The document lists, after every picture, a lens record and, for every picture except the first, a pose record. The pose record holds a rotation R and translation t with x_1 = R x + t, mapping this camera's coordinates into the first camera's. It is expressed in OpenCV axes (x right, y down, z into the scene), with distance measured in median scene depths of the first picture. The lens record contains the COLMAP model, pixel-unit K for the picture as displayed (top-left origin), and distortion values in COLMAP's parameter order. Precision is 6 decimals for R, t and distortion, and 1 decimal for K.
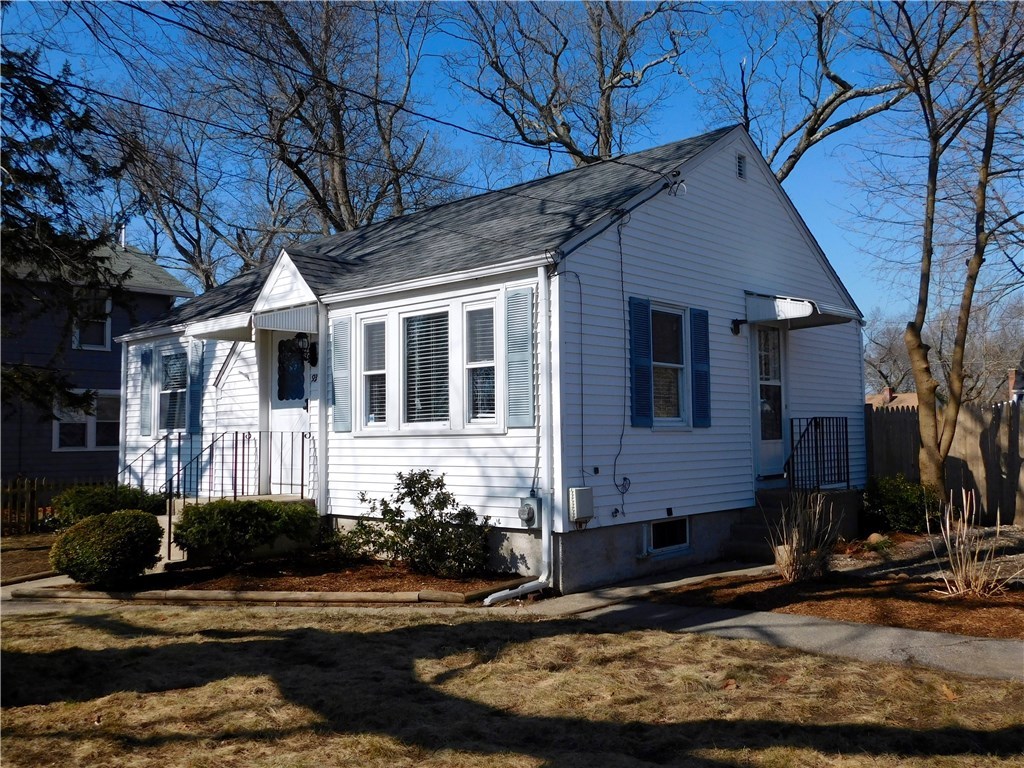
lens RADIAL K [[888.0, 0, 512.0], [0, 888.0, 384.0], [0, 0, 1]] dist [0.001404, 0.002727]
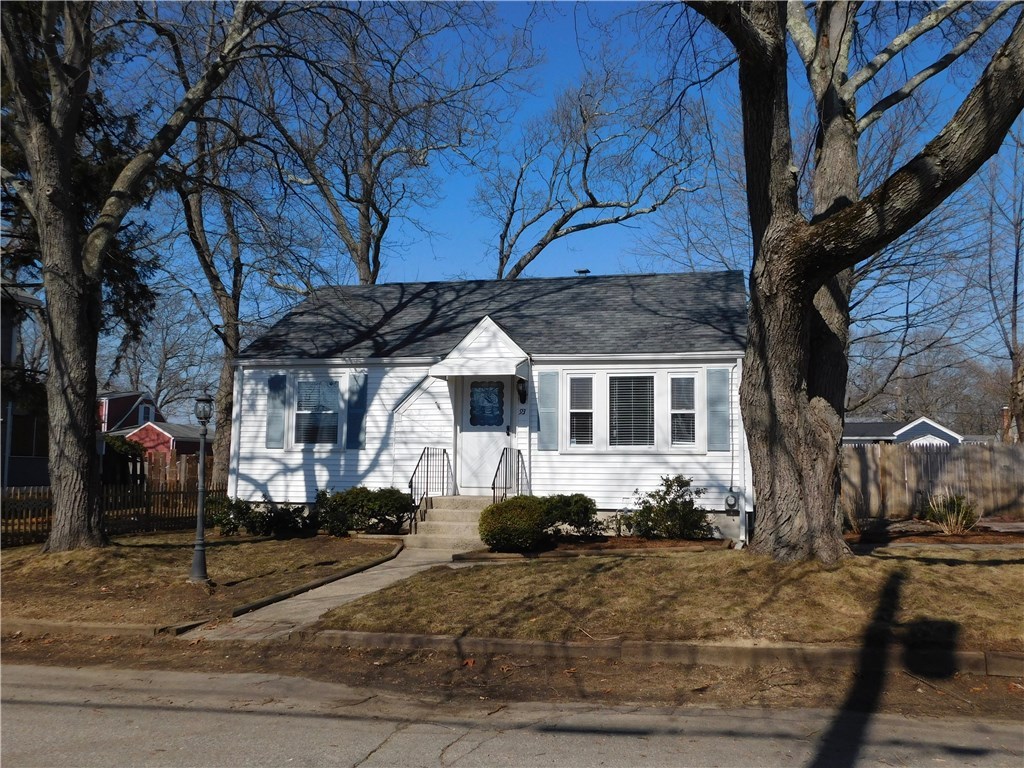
lens RADIAL K [[888.0, 0, 512.0], [0, 888.0, 384.0], [0, 0, 1]] dist [0.001404, 0.002727]
pose [[0.872091, 0.068099, 0.484582, -0.937396], [-0.050153, 0.997493, -0.049921, 0.021302], [-0.486766, 0.019232, 0.873320, -0.233451]]
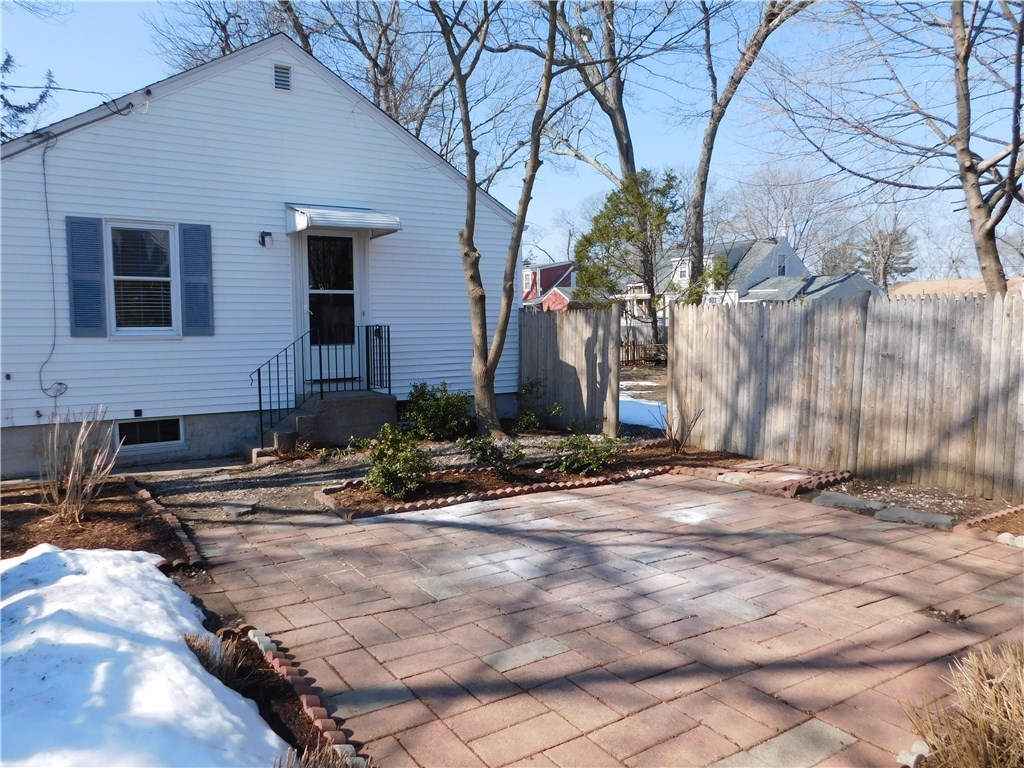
lens RADIAL K [[756.2, 0, 513.8], [0, 756.2, 389.6], [0, 0, 1]] dist [-0.007576, 0.000486]
pose [[0.969685, 0.034999, -0.241840, 0.804620], [0.003421, 0.987649, 0.156647, -0.029051], [0.244335, -0.152726, 0.957588, 0.201485]]
